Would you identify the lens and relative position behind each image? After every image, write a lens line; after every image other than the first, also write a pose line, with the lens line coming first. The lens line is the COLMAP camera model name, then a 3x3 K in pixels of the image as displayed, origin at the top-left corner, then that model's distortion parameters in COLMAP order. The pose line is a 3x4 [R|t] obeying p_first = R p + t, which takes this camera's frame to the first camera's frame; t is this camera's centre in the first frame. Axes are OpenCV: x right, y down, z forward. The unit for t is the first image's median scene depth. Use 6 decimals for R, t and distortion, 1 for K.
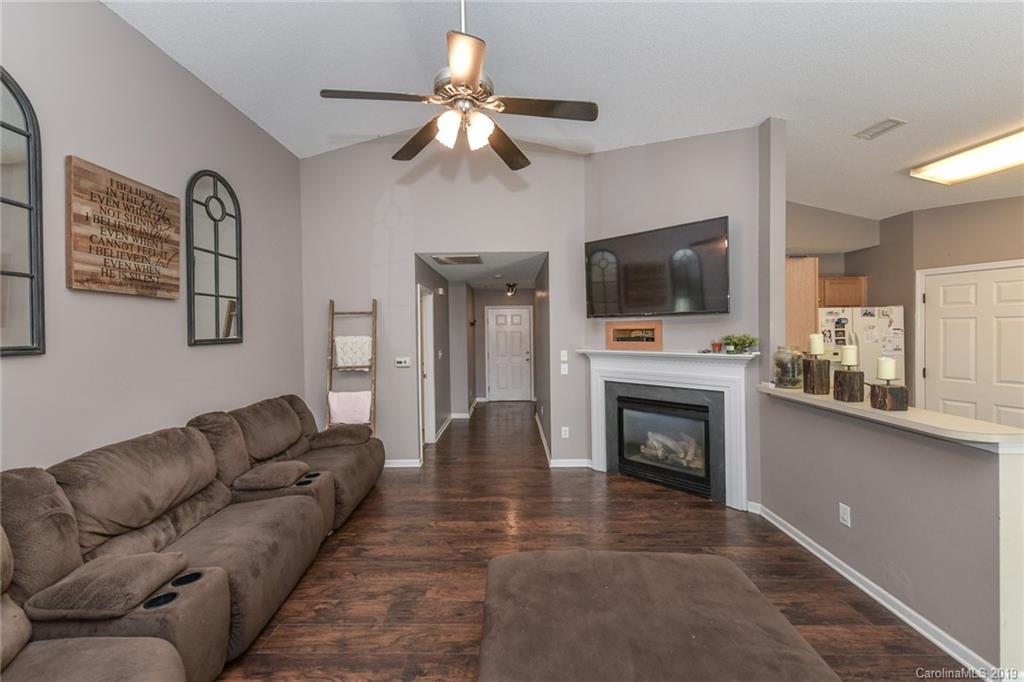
lens RADIAL K [[411.1, 0, 511.1], [0, 411.1, 332.1], [0, 0, 1]] dist [-0.000147, -0.000207]
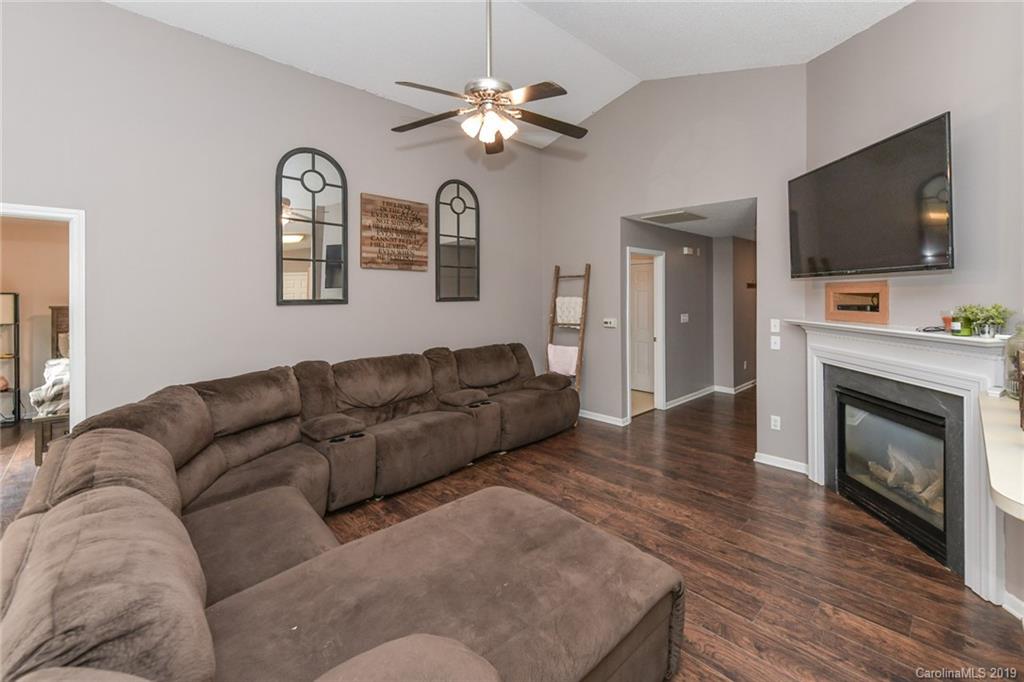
lens RADIAL K [[420.5, 0, 513.5], [0, 420.5, 295.5], [0, 0, 1]] dist [-0.000887, -0.000333]
pose [[0.726408, 0.013340, -0.687134, 0.407006], [-0.010509, 0.999910, 0.008303, -0.003717], [0.687183, 0.001189, 0.726483, 0.078037]]
